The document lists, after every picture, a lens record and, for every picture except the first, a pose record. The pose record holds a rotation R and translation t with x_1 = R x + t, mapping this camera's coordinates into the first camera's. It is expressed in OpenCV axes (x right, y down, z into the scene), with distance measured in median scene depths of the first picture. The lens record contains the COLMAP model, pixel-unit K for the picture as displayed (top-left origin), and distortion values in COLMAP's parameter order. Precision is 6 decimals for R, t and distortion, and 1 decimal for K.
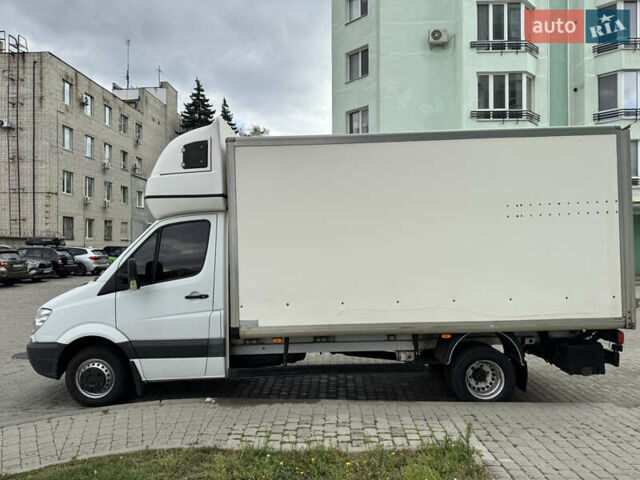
lens RADIAL K [[451.2, 0, 318.6], [0, 451.2, 240.6], [0, 0, 1]] dist [0.073648, -0.090687]
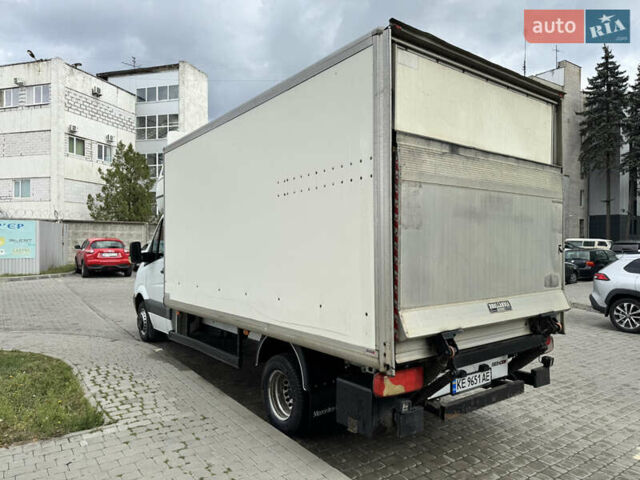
lens RADIAL K [[451.2, 0, 318.6], [0, 451.2, 240.6], [0, 0, 1]] dist [0.073648, -0.090687]
pose [[0.597429, 0.010625, -0.801851, 1.056895], [-0.001469, 0.999925, 0.012155, 0.015424], [0.801920, -0.006084, 0.597400, 0.565167]]
